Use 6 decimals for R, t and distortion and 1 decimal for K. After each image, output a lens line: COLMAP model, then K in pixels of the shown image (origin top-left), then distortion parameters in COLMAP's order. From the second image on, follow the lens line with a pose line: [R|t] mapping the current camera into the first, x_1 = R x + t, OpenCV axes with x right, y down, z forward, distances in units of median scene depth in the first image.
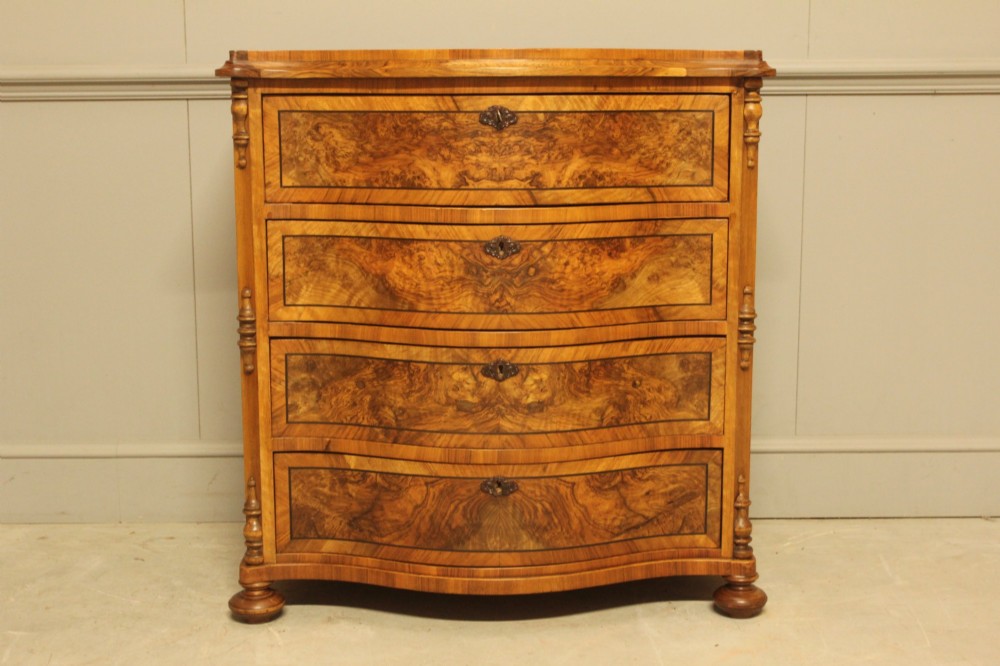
lens RADIAL K [[1524.4, 0, 500.0], [0, 1524.4, 333.0], [0, 0, 1]] dist [0.004534, 0.026334]
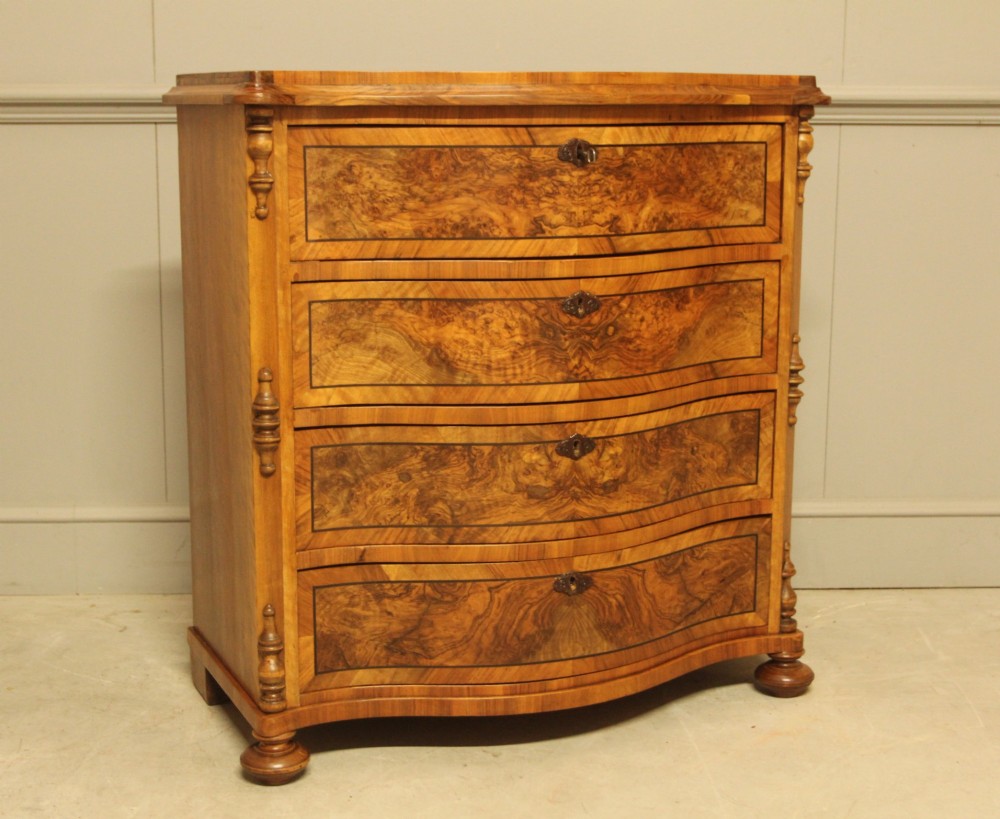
lens RADIAL K [[1693.2, 0, 495.7], [0, 1693.2, 392.5], [0, 0, 1]] dist [0.000247, -0.082860]
pose [[0.921938, -0.063915, 0.382027, -0.400424], [0.059623, 0.997954, 0.023077, -0.030930], [-0.382720, 0.001502, 0.923863, 0.137816]]
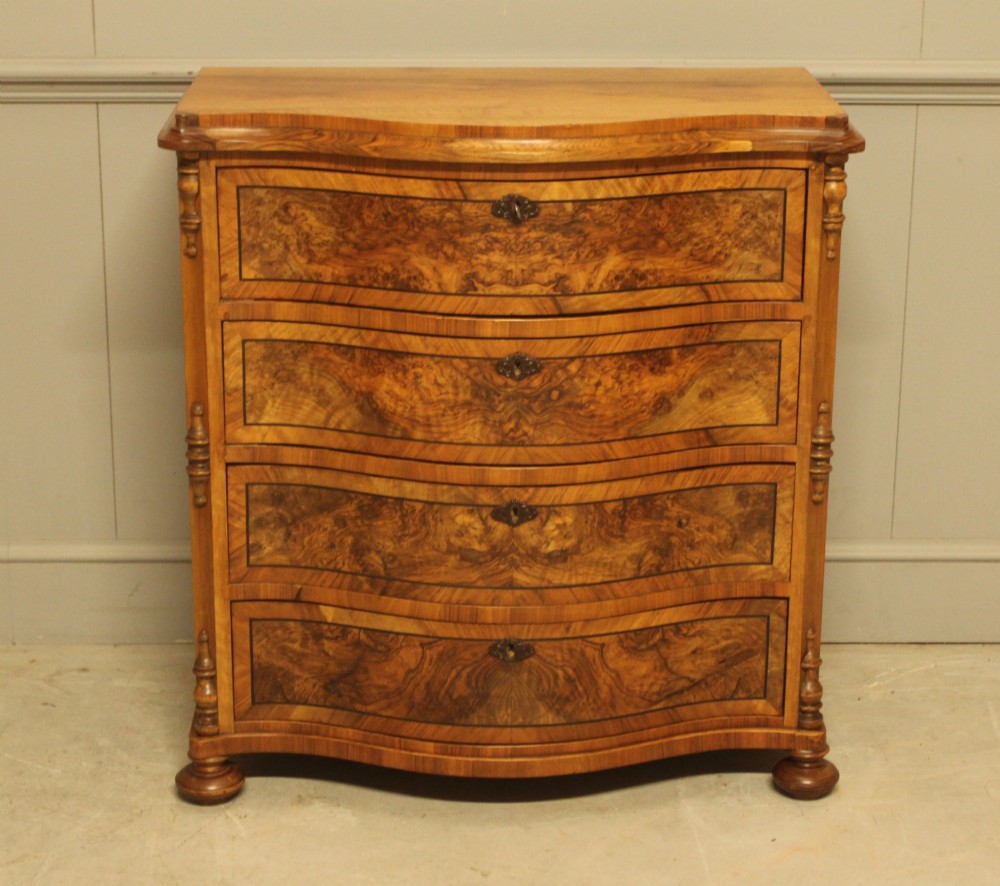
lens RADIAL K [[2518.1, 0, 523.2], [0, 2518.1, 469.6], [0, 0, 1]] dist [0.042306, -0.045264]
pose [[0.999825, 0.006384, 0.017577, -0.018779], [-0.008921, 0.988901, 0.148309, -0.195429], [-0.016435, -0.148440, 0.988785, -0.318010]]
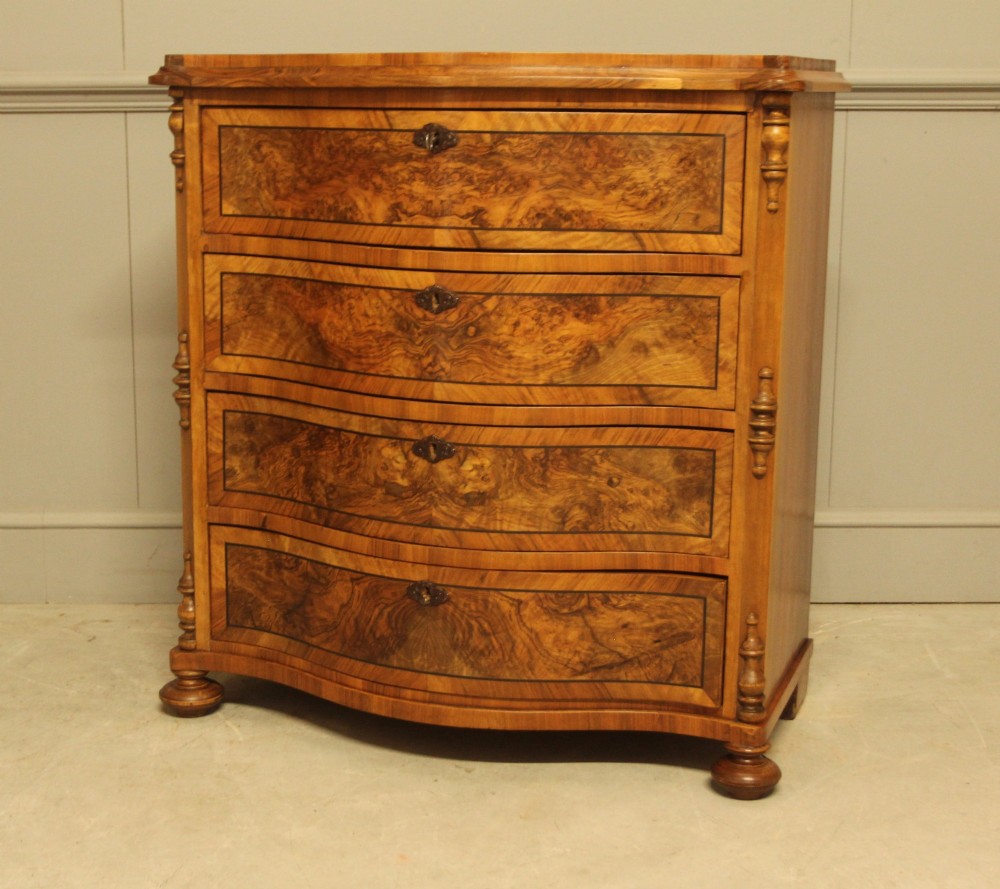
lens RADIAL K [[1786.3, 0, 419.0], [0, 1786.3, 444.7], [0, 0, 1]] dist [-0.010885, 0.076761]
pose [[0.922210, 0.083841, -0.377491, 0.350153], [-0.073228, 0.996413, 0.042408, -0.018260], [0.379693, -0.011466, 0.925042, 0.114959]]
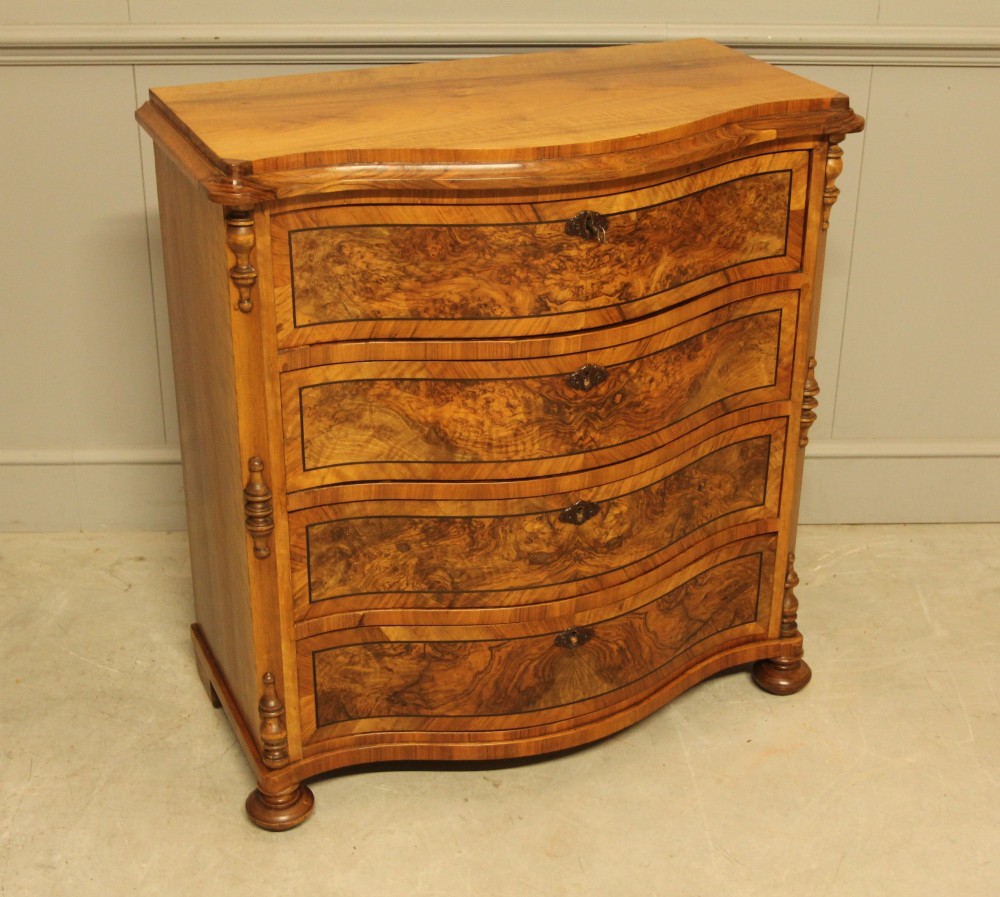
lens RADIAL K [[1645.0, 0, 511.2], [0, 1645.0, 449.1], [0, 0, 1]] dist [-0.025009, -0.023993]
pose [[0.921172, -0.160720, 0.354416, -0.344473], [0.053449, 0.954353, 0.293859, -0.272878], [-0.385467, -0.251752, 0.887714, 0.225627]]
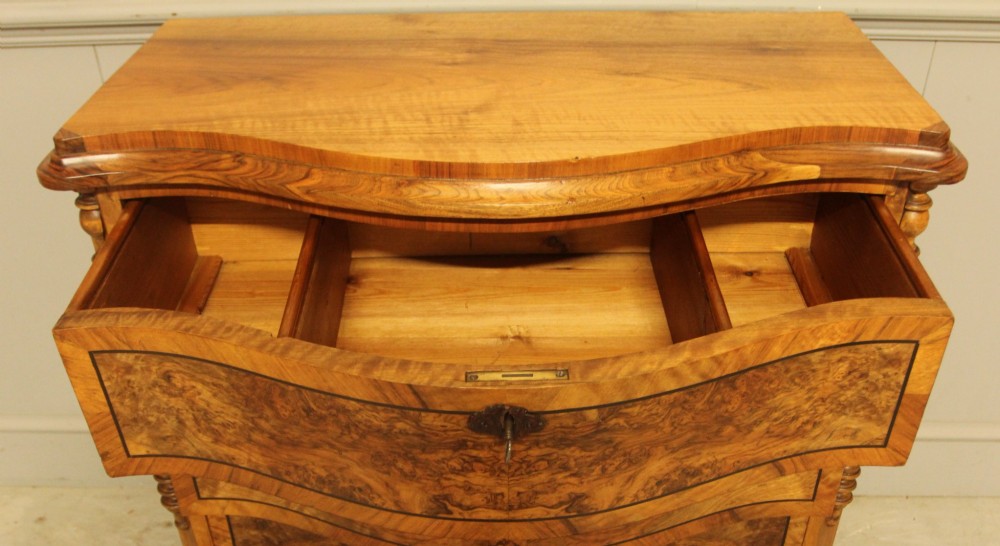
lens RADIAL K [[962.7, 0, 503.4], [0, 962.7, 402.6], [0, 0, 1]] dist [-0.017985, -0.193432]
pose [[0.999864, -0.001161, -0.016464, 0.003066], [0.009469, 0.857372, 0.514609, -0.298349], [0.013518, -0.514695, 0.857267, 0.709566]]
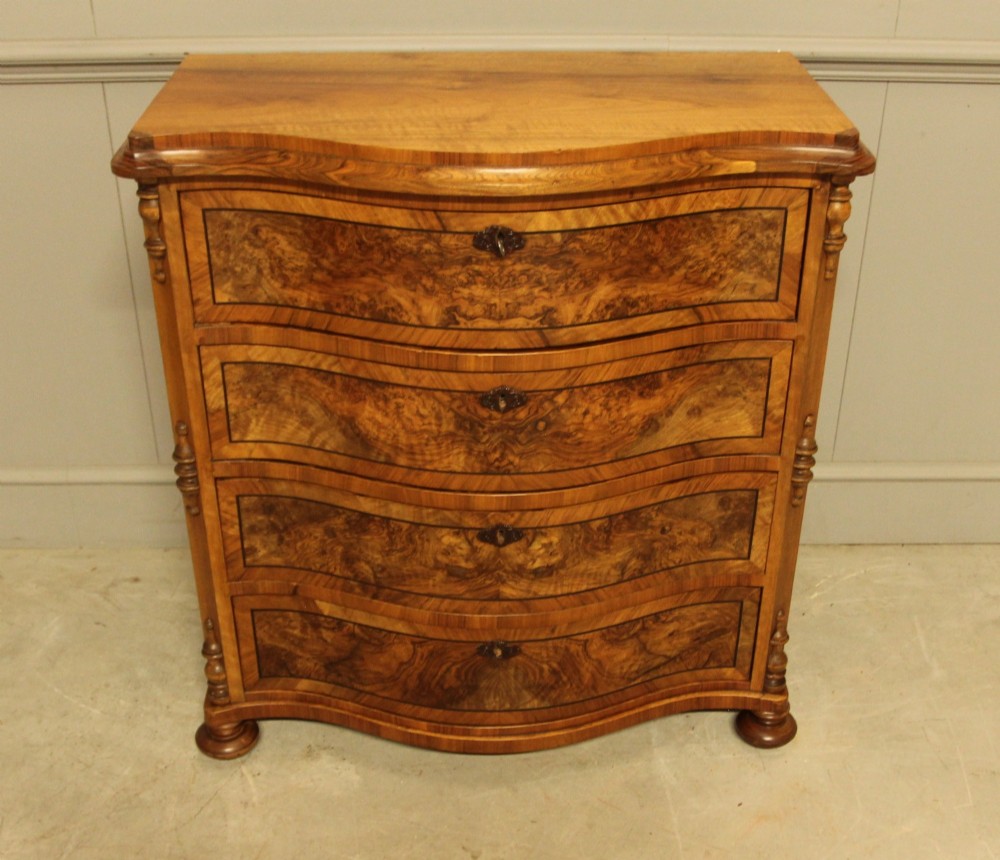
lens RADIAL K [[1358.0, 0, 519.4], [0, 1358.0, 509.2], [0, 0, 1]] dist [-0.086891, 0.024108]
pose [[0.999843, 0.000879, 0.017681, -0.002563], [-0.007644, 0.922299, 0.386402, -0.264988], [-0.015968, -0.386476, 0.922161, 0.336650]]
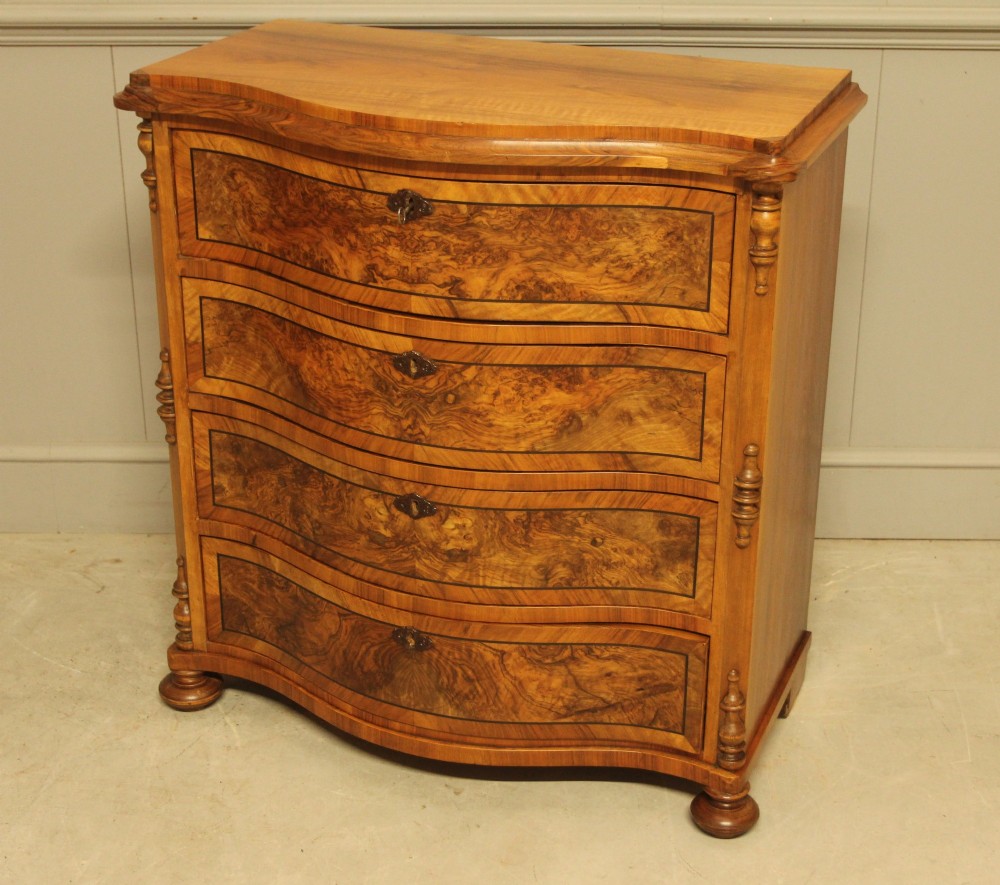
lens RADIAL K [[1833.9, 0, 500.0], [0, 1833.9, 442.5], [0, 0, 1]] dist [0.005751, 0.040362]
pose [[0.917976, 0.169036, -0.358812, 0.378006], [-0.073530, 0.961486, 0.264837, -0.264565], [0.389760, -0.216731, 0.895050, 0.162419]]
